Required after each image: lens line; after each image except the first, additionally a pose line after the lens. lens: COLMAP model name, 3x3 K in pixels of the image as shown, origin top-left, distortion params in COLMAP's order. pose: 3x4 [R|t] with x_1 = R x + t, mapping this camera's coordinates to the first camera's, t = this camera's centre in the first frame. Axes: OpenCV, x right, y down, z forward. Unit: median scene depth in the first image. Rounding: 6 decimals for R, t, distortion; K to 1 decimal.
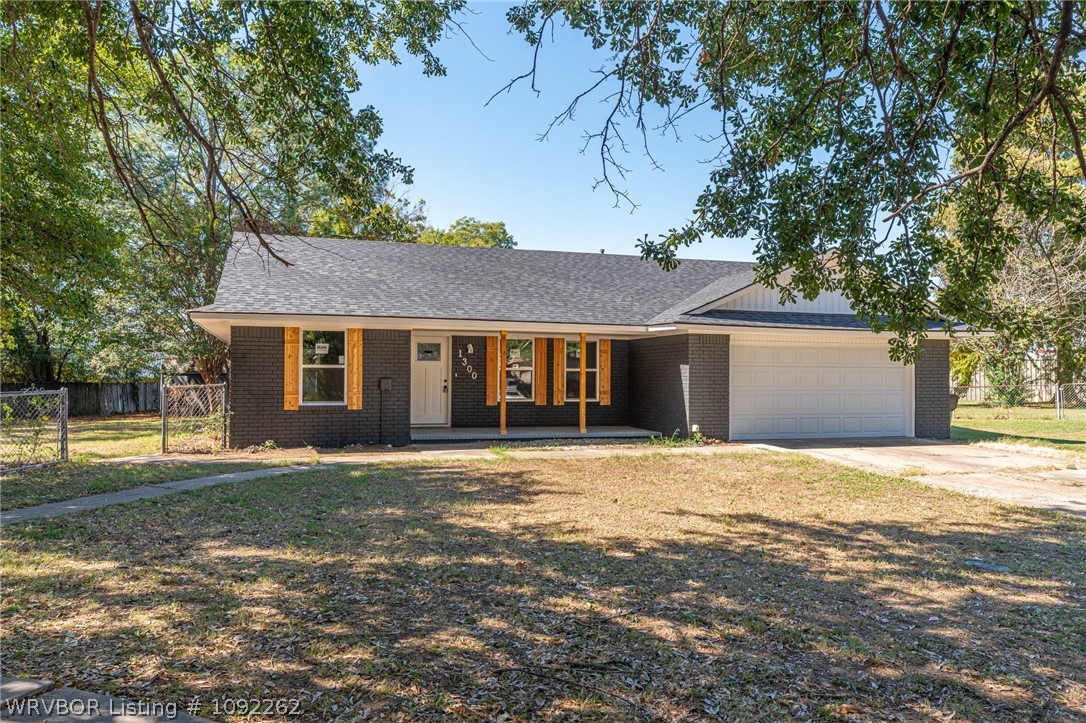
lens RADIAL K [[770.9, 0, 539.3], [0, 770.9, 356.1], [0, 0, 1]] dist [0.004606, 0.000819]
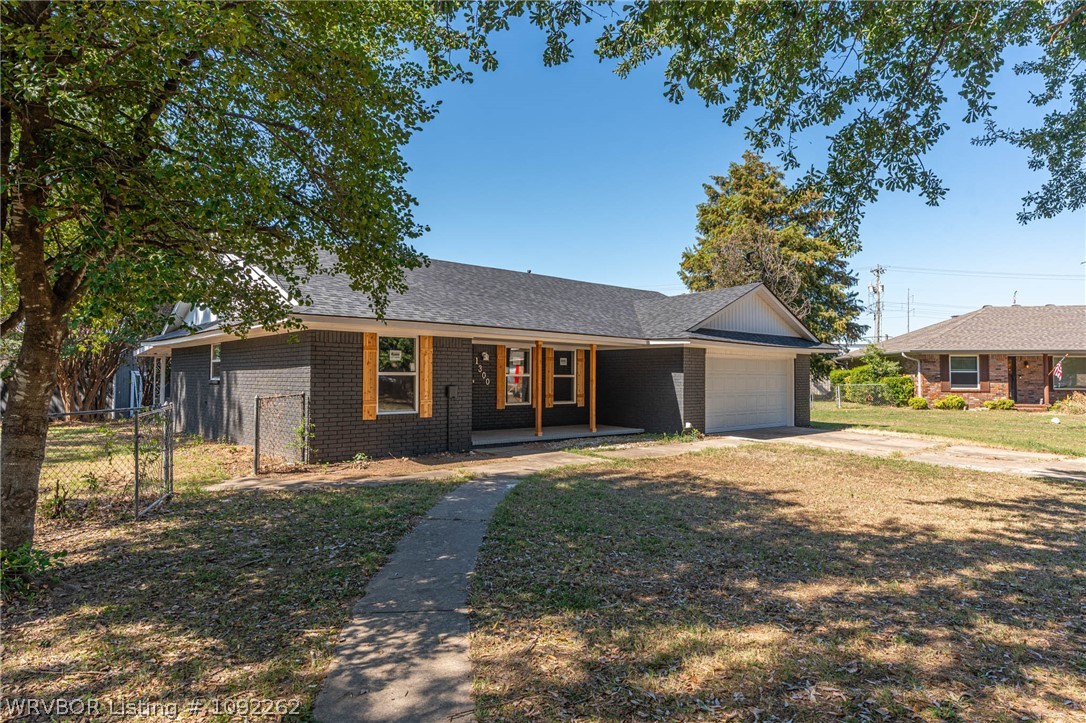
lens RADIAL K [[633.0, 0, 538.8], [0, 633.0, 364.1], [0, 0, 1]] dist [-0.007063, -0.001043]
pose [[0.916596, 0.009538, 0.399700, -0.408044], [-0.013311, 0.999889, 0.006664, -0.006120], [-0.399592, -0.011428, 0.916622, 0.186210]]
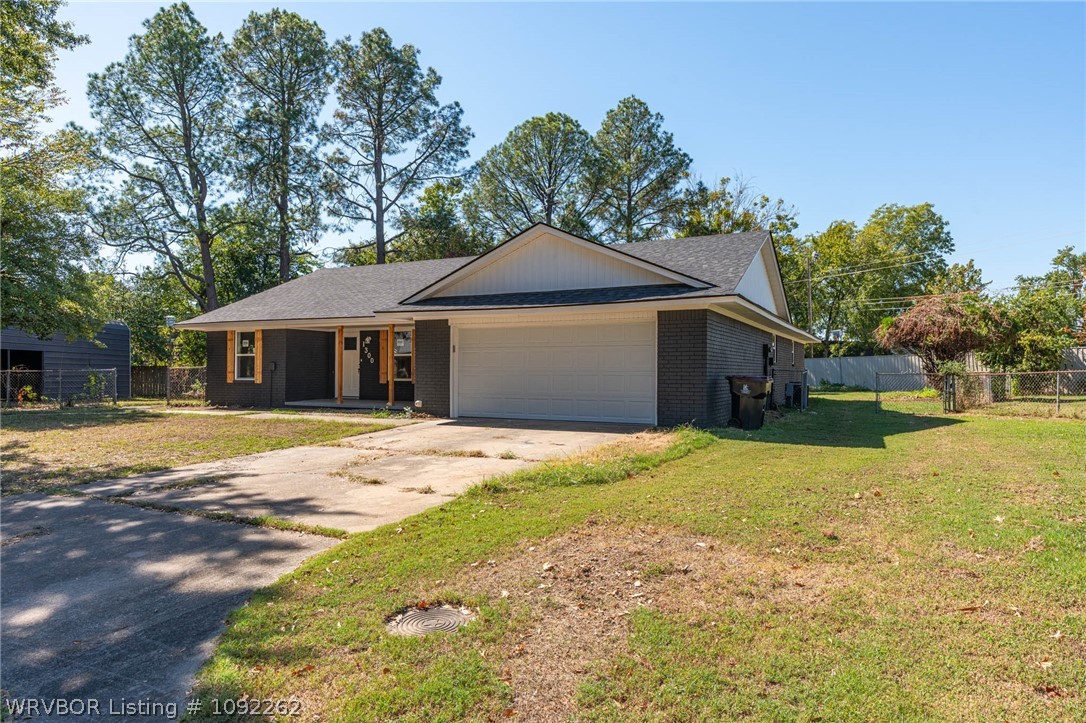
lens RADIAL K [[677.9, 0, 546.1], [0, 677.9, 363.9], [0, 0, 1]] dist [0.003696, -0.005942]
pose [[0.717624, -0.008930, -0.696373, 1.025947], [0.020744, 0.999748, 0.008557, 0.030214], [0.696121, -0.020586, 0.717629, 0.417969]]
